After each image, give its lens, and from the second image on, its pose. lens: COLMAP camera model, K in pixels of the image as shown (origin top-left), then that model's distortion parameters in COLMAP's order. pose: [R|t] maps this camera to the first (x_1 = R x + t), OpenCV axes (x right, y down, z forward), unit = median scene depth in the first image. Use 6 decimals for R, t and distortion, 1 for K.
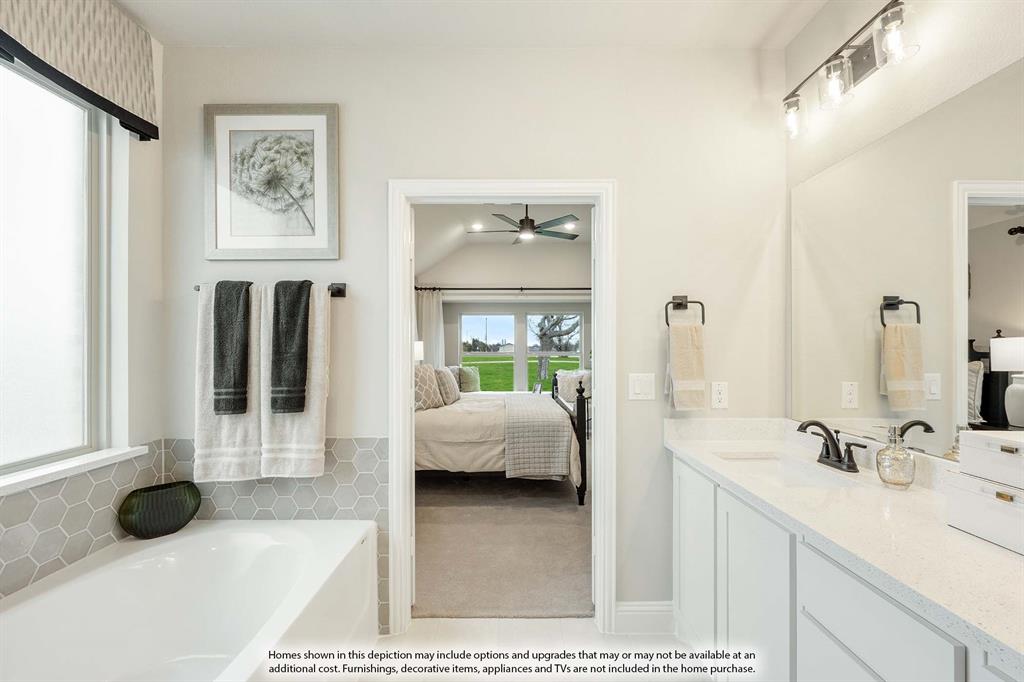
lens RADIAL K [[426.5, 0, 506.8], [0, 426.5, 343.5], [0, 0, 1]] dist [0.001508, -0.000061]
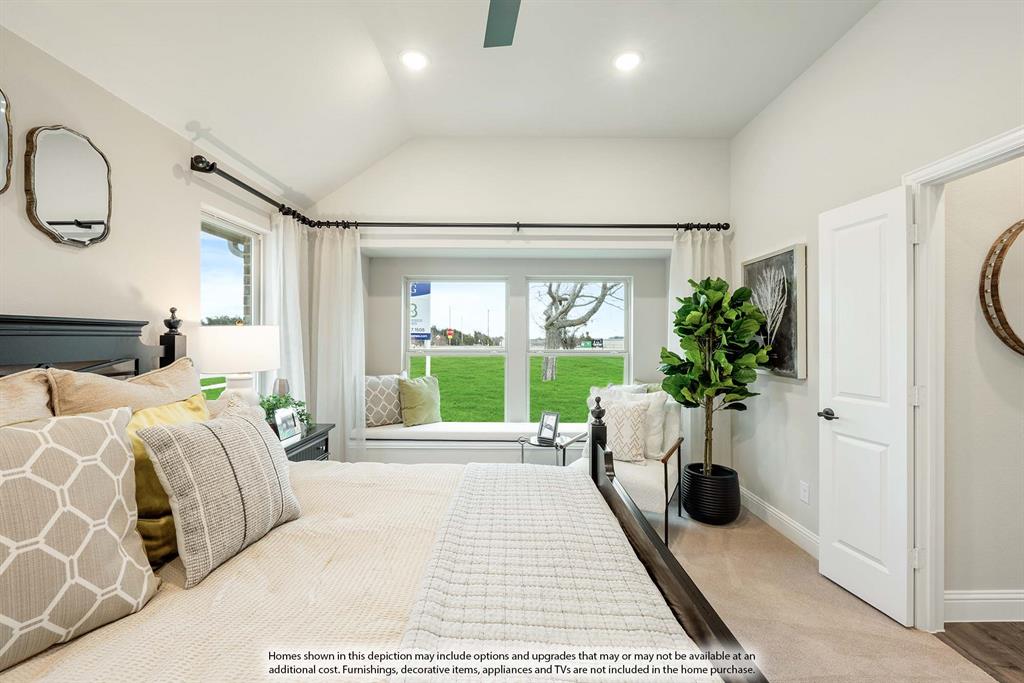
lens RADIAL K [[426.5, 0, 512.0], [0, 426.5, 339.4], [0, 0, 1]] dist [0.001508, -0.000061]
pose [[0.999979, 0.004947, 0.004097, 0.026482], [-0.004975, 0.999964, 0.006929, 0.004389], [-0.004062, -0.006949, 0.999968, 0.490571]]
